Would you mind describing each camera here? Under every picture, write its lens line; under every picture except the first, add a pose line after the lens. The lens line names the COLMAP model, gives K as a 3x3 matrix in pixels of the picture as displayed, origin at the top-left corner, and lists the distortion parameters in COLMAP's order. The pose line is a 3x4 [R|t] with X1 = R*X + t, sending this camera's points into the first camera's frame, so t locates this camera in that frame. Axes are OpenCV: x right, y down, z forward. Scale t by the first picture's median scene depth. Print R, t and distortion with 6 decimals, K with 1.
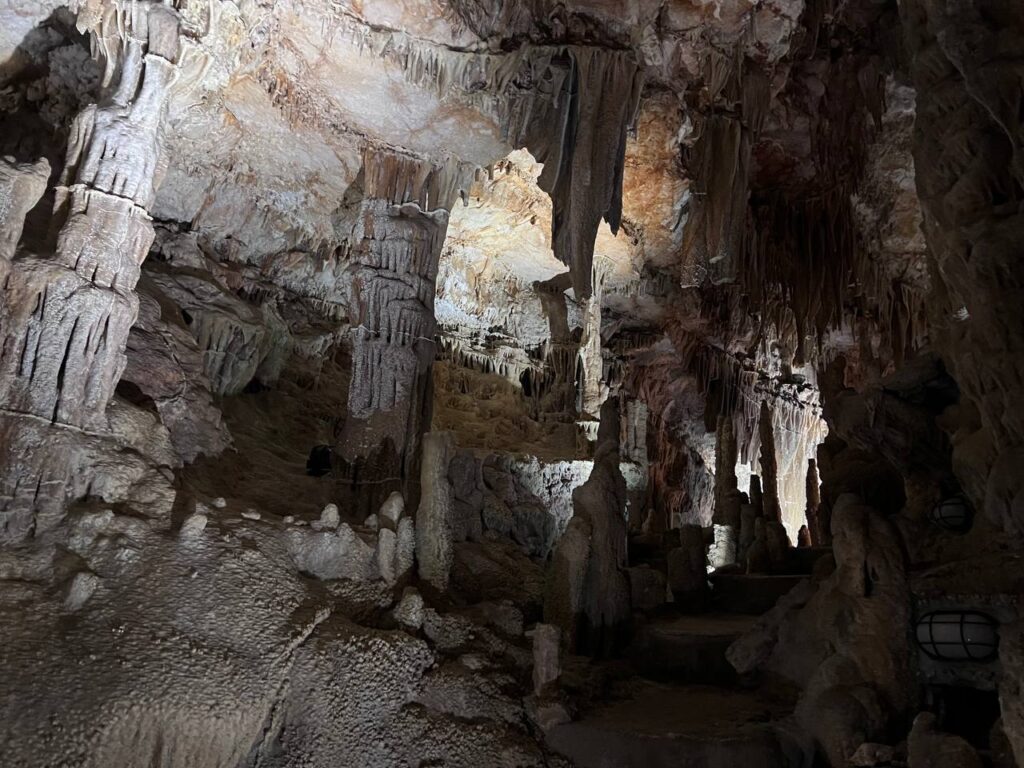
lens RADIAL K [[778.0, 0, 511.6], [0, 778.0, 381.7], [0, 0, 1]] dist [0.051516, -0.067793]
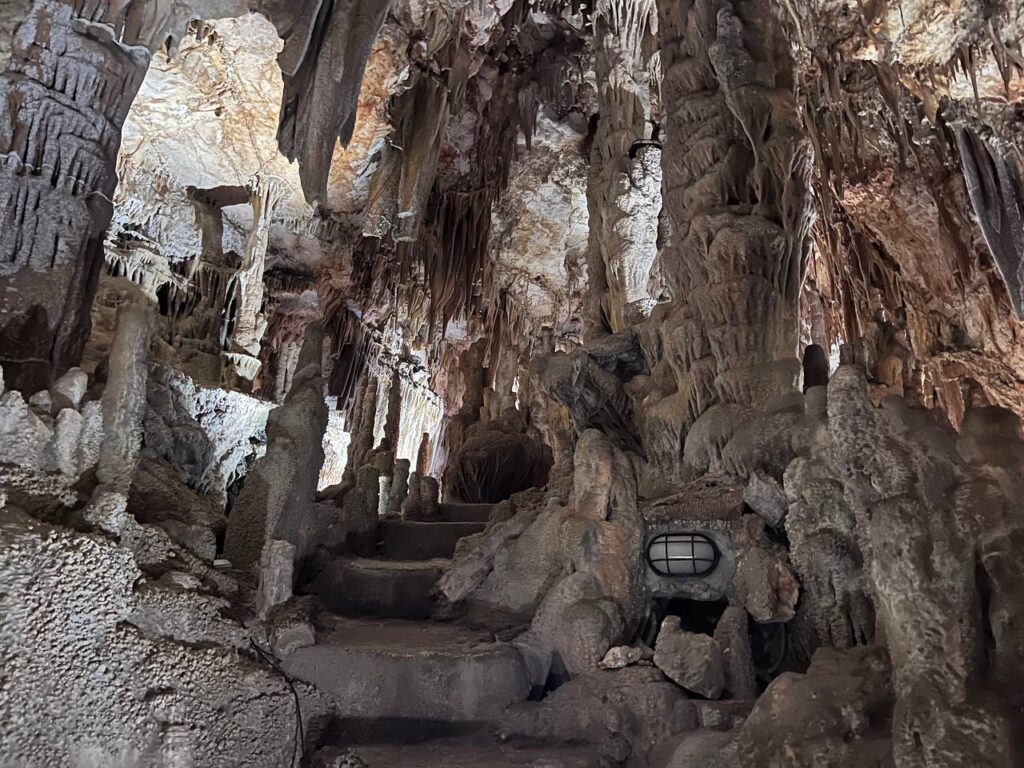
lens RADIAL K [[778.0, 0, 520.4], [0, 778.0, 383.4], [0, 0, 1]] dist [0.051516, -0.067793]
pose [[0.831819, 0.158741, 0.531864, -0.201496], [-0.167797, 0.985313, -0.031649, 0.112406], [-0.529076, -0.062919, 0.846238, 0.129495]]
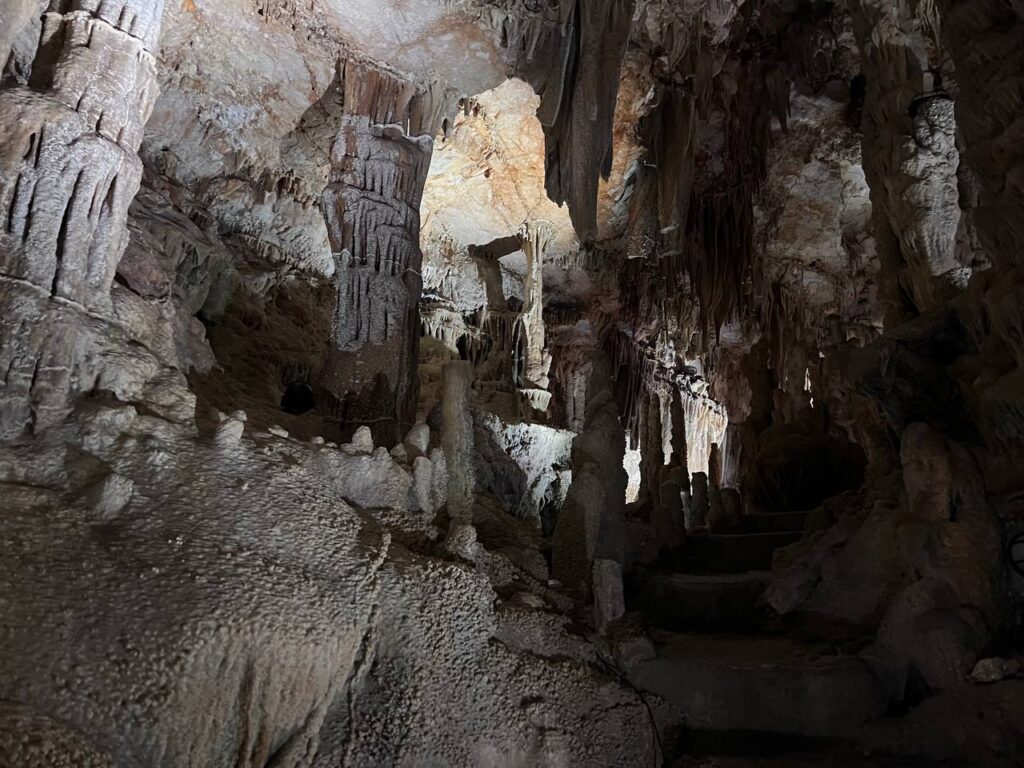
lens RADIAL K [[778.0, 0, 501.5], [0, 778.0, 390.8], [0, 0, 1]] dist [0.051516, -0.067793]
pose [[0.980288, 0.040471, 0.193385, -0.239959], [-0.040945, 0.999160, -0.001549, 0.107936], [-0.193286, -0.006399, 0.981122, 0.113624]]
